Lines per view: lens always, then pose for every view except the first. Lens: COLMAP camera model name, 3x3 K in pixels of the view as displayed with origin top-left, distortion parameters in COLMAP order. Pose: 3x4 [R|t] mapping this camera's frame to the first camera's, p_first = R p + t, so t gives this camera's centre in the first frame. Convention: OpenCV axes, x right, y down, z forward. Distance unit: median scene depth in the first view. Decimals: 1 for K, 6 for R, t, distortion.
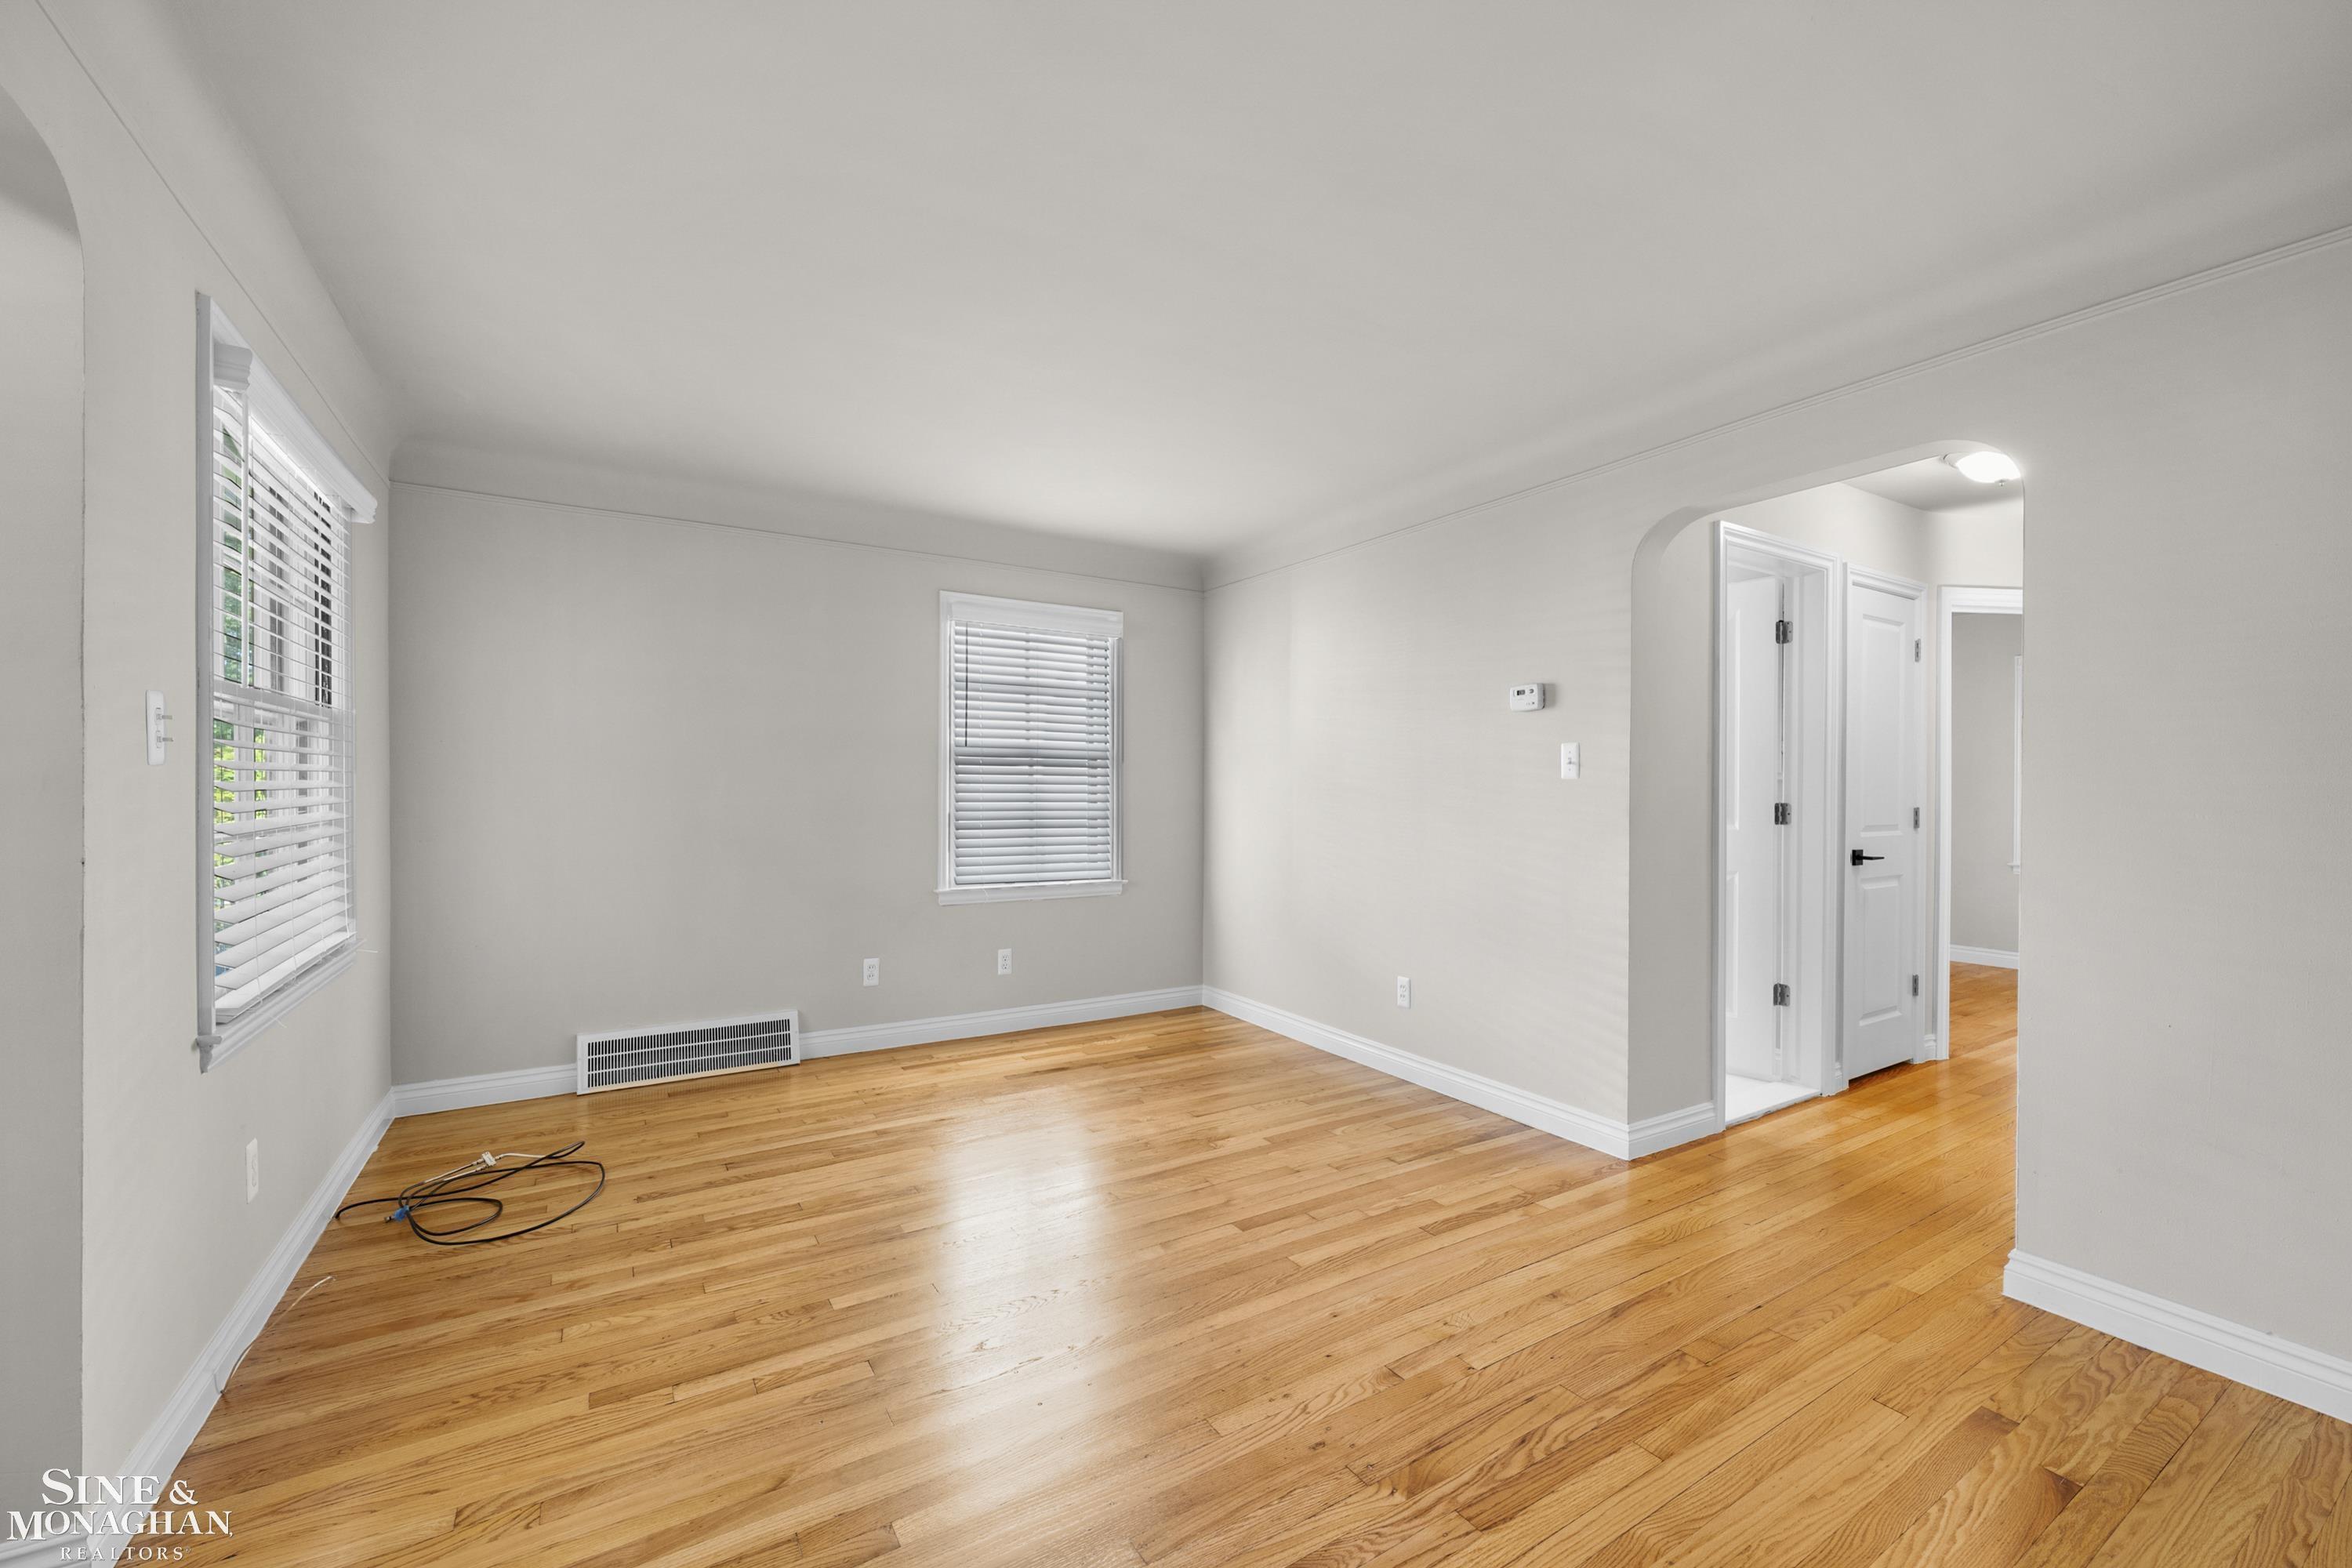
lens RADIAL K [[938.2, 0, 1172.7], [0, 938.2, 792.6], [0, 0, 1]] dist [-0.000318, 0.000367]
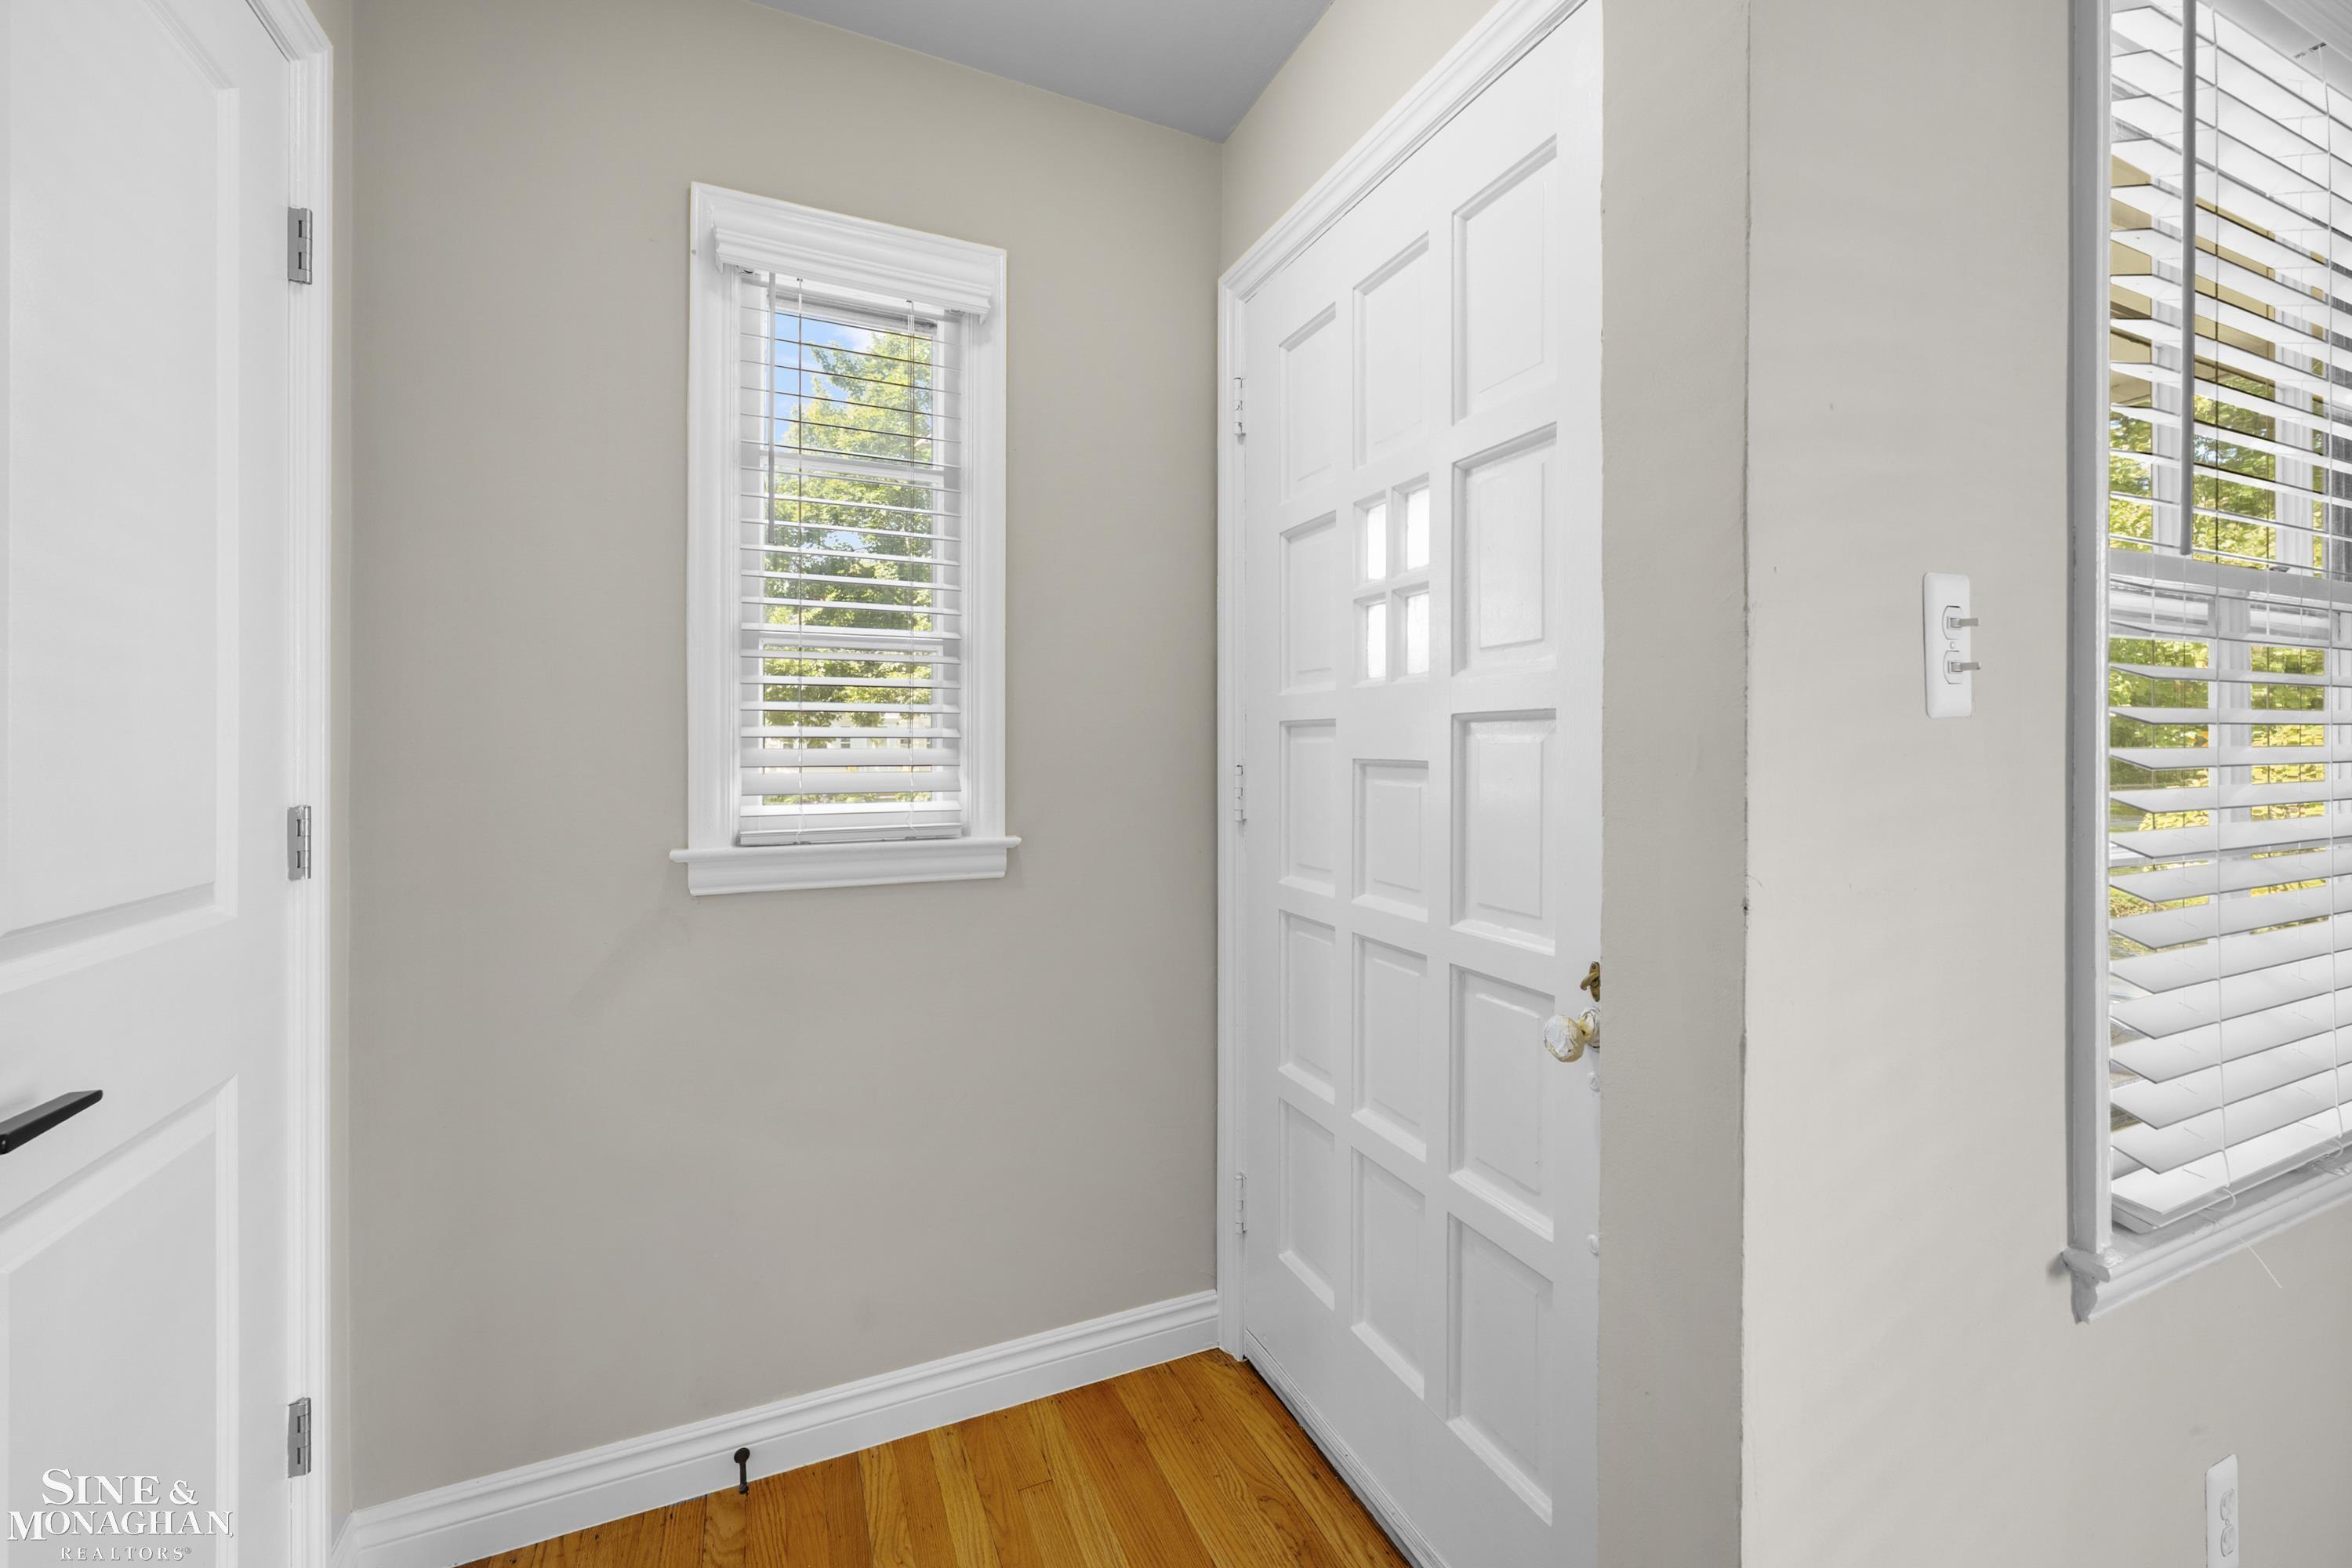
lens RADIAL K [[938.2, 0, 1175.2], [0, 938.2, 760.9], [0, 0, 1]] dist [-0.000318, 0.000367]
pose [[-0.136064, 0.003458, -0.990694, -0.368354], [0.004746, 0.999985, 0.002838, -0.006394], [0.990689, -0.004316, -0.136078, 0.463907]]
